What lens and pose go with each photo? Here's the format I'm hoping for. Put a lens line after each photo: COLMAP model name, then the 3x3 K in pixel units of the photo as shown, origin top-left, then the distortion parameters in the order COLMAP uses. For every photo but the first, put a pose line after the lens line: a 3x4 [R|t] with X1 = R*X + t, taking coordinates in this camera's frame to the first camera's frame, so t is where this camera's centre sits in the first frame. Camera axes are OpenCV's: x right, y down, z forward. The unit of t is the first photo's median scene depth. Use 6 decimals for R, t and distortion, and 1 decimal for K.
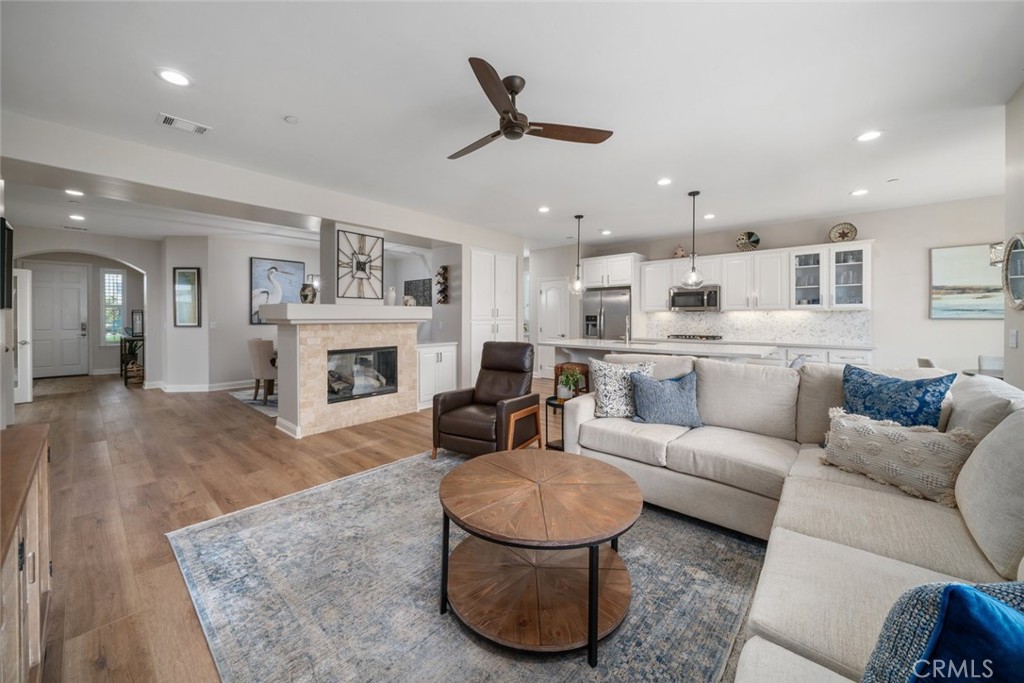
lens RADIAL K [[378.6, 0, 506.3], [0, 378.6, 318.8], [0, 0, 1]] dist [-0.000703, -0.000068]
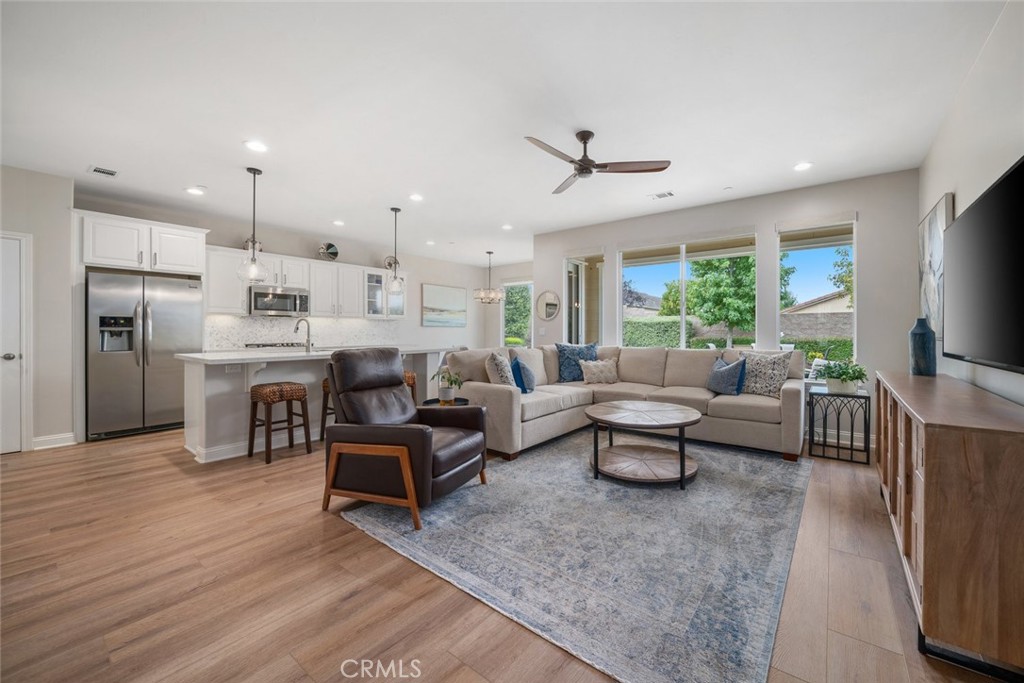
lens RADIAL K [[390.9, 0, 554.1], [0, 390.9, 331.2], [0, 0, 1]] dist [-0.002893, -0.000123]
pose [[-0.105896, 0.000701, 0.994377, -0.635452], [0.005433, 0.999985, -0.000126, 0.025370], [-0.994362, 0.005389, -0.105899, 0.607685]]
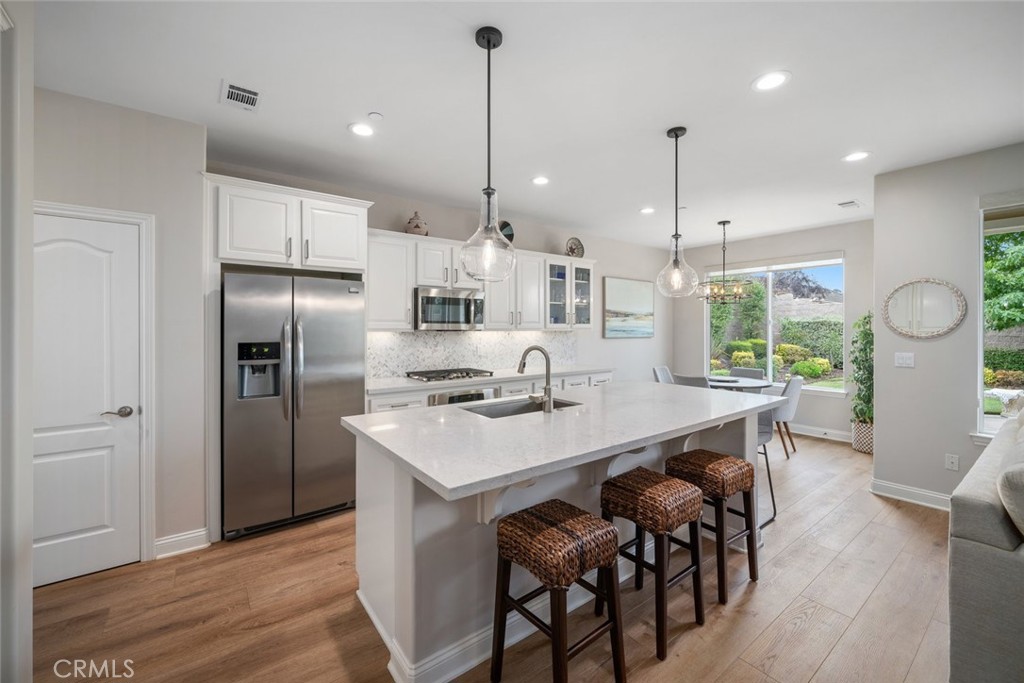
lens RADIAL K [[412.6, 0, 506.4], [0, 412.6, 327.7], [0, 0, 1]] dist [0.000899, 0.000058]
pose [[0.205067, 0.000791, 0.978748, -0.158460], [0.004819, 0.999987, -0.001818, -0.030727], [-0.978736, 0.005089, 0.205060, 1.033154]]
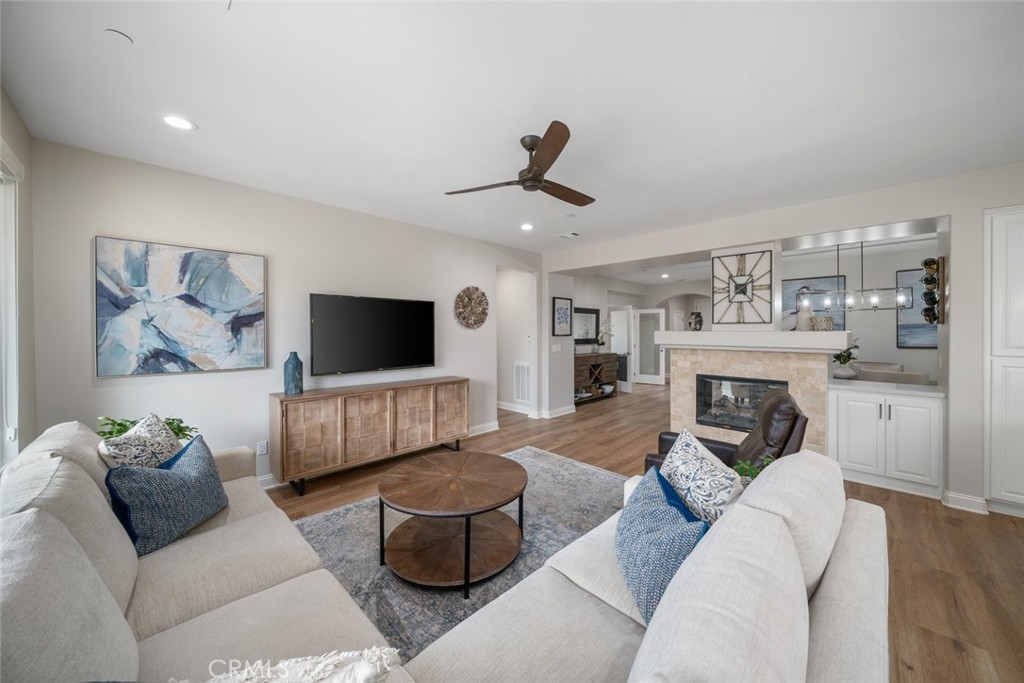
lens RADIAL K [[362.7, 0, 516.6], [0, 362.7, 331.9], [0, 0, 1]] dist [-0.001382, -0.000111]
pose [[-0.053292, 0.005390, -0.998564, 0.523734], [-0.006530, 0.999962, 0.005746, -0.034362], [0.998558, 0.006827, -0.053255, 0.492139]]
